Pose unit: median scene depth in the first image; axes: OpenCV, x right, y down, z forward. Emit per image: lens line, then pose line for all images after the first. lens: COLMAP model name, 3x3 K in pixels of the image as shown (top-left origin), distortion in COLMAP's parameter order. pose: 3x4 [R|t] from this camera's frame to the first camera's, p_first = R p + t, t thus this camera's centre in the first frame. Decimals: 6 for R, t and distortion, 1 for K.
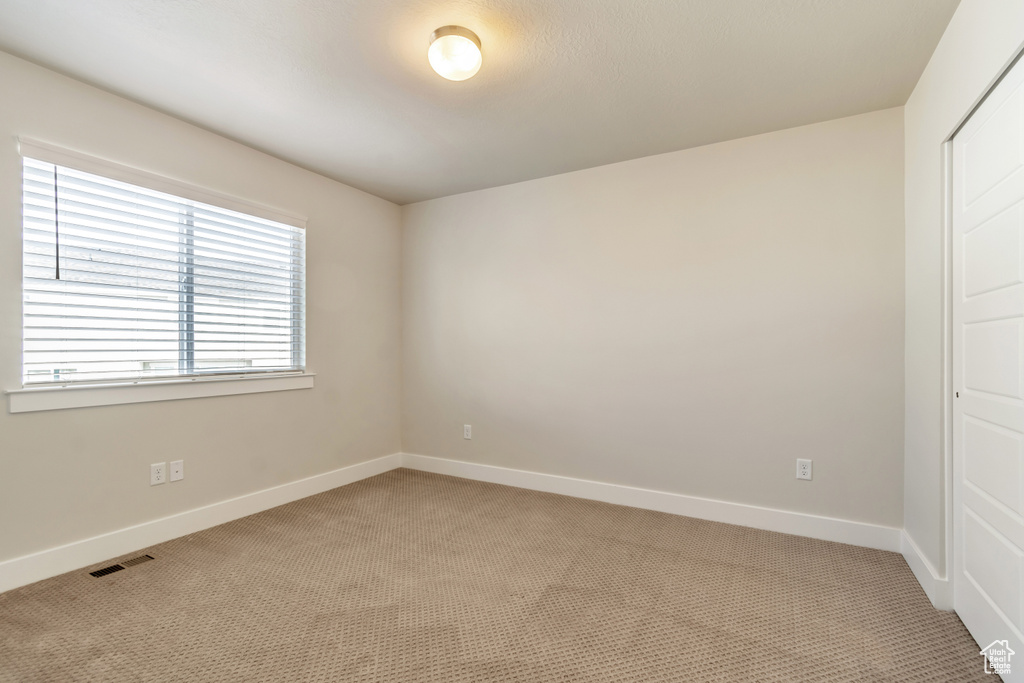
lens RADIAL K [[457.0, 0, 516.5], [0, 457.0, 345.2], [0, 0, 1]] dist [0.000145, -0.000191]
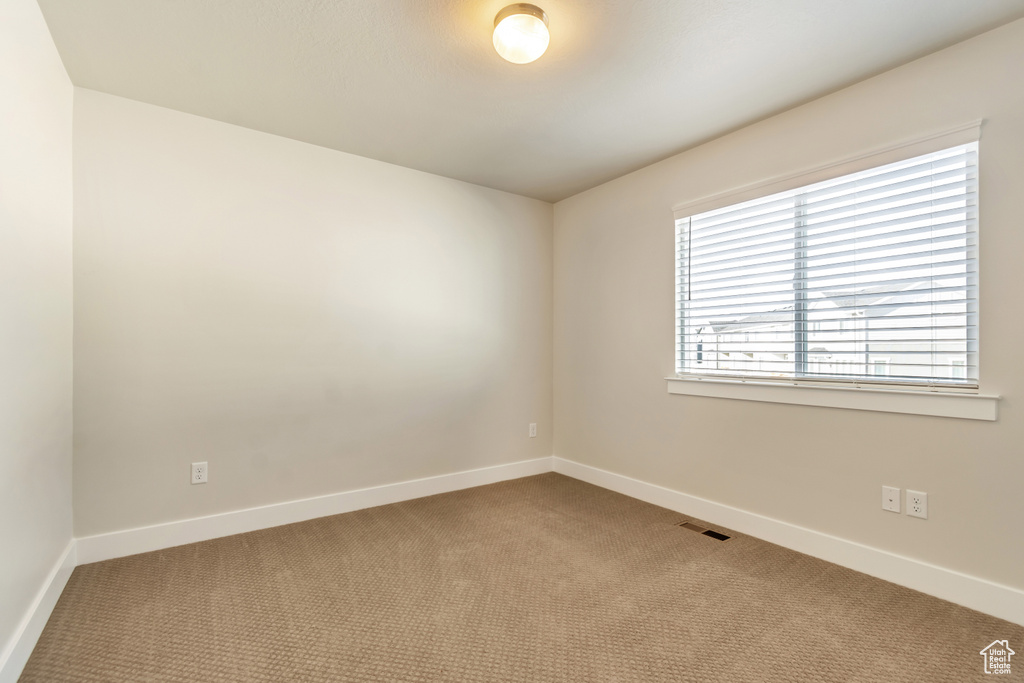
lens RADIAL K [[457.0, 0, 516.5], [0, 457.0, 345.2], [0, 0, 1]] dist [0.000145, -0.000191]
pose [[-0.425611, -0.011112, -0.904838, 0.414624], [0.008632, 0.999829, -0.016338, 0.008884], [0.904865, -0.014764, -0.425443, 1.023867]]
